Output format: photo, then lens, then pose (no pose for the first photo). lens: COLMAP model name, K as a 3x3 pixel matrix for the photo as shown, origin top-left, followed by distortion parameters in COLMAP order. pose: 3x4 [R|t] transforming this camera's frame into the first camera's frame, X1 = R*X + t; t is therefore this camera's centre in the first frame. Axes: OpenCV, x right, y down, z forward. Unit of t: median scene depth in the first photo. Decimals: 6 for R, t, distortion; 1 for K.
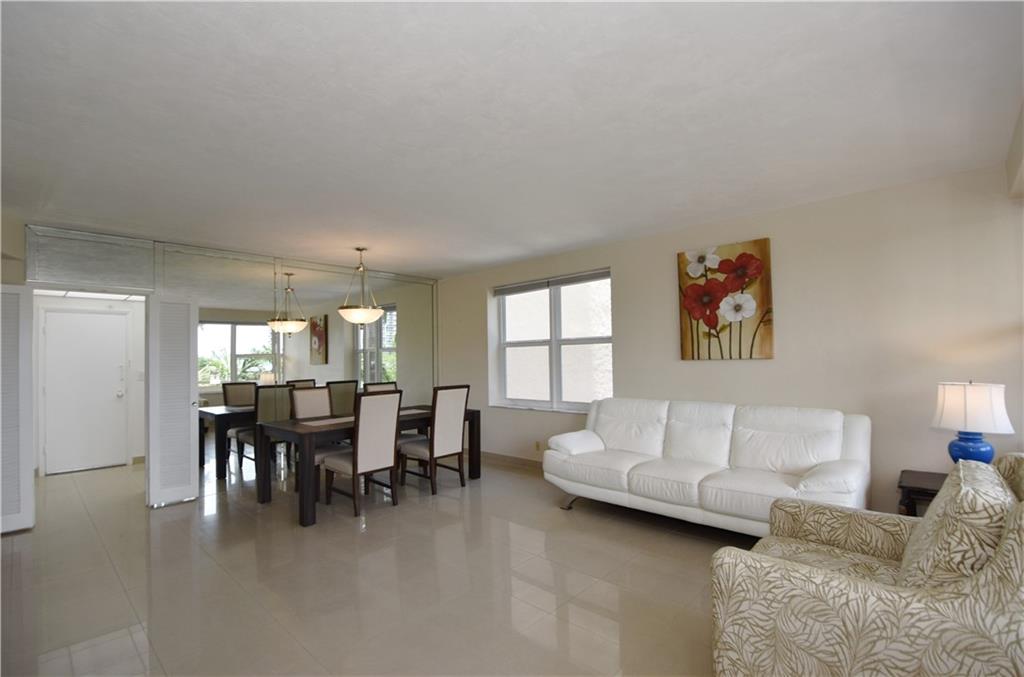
lens RADIAL K [[459.7, 0, 513.0], [0, 459.7, 342.4], [0, 0, 1]] dist [-0.001225, -0.000429]
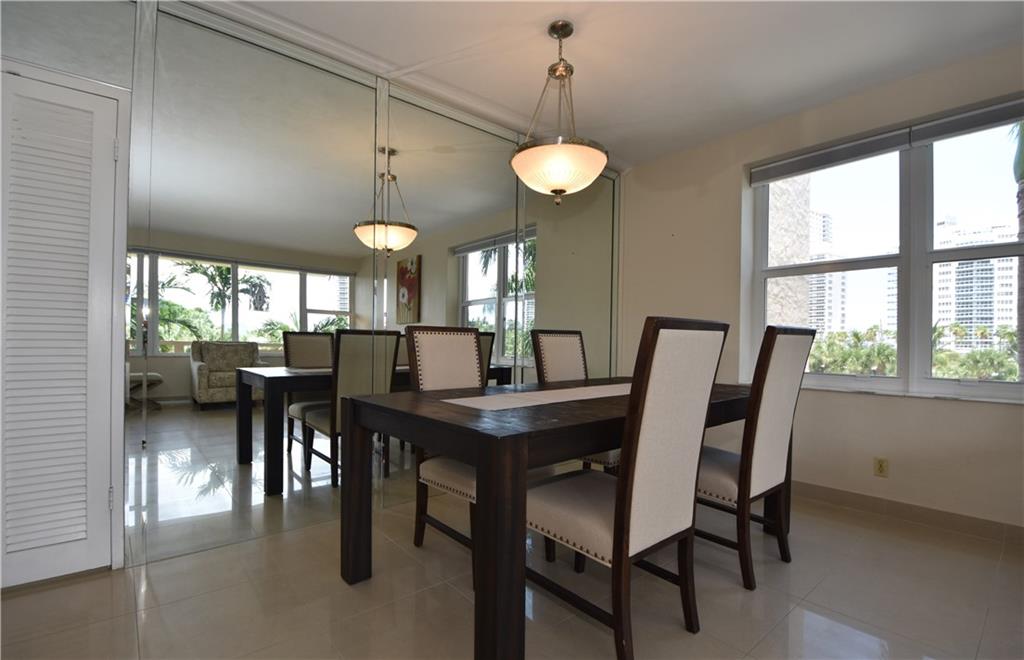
lens RADIAL K [[466.3, 0, 514.4], [0, 466.3, 336.4], [0, 0, 1]] dist [-0.005120, -0.001020]
pose [[0.991920, 0.028100, -0.123712, -0.262557], [-0.025538, 0.999426, 0.022247, 0.081547], [0.124266, -0.018908, 0.992069, 0.445998]]
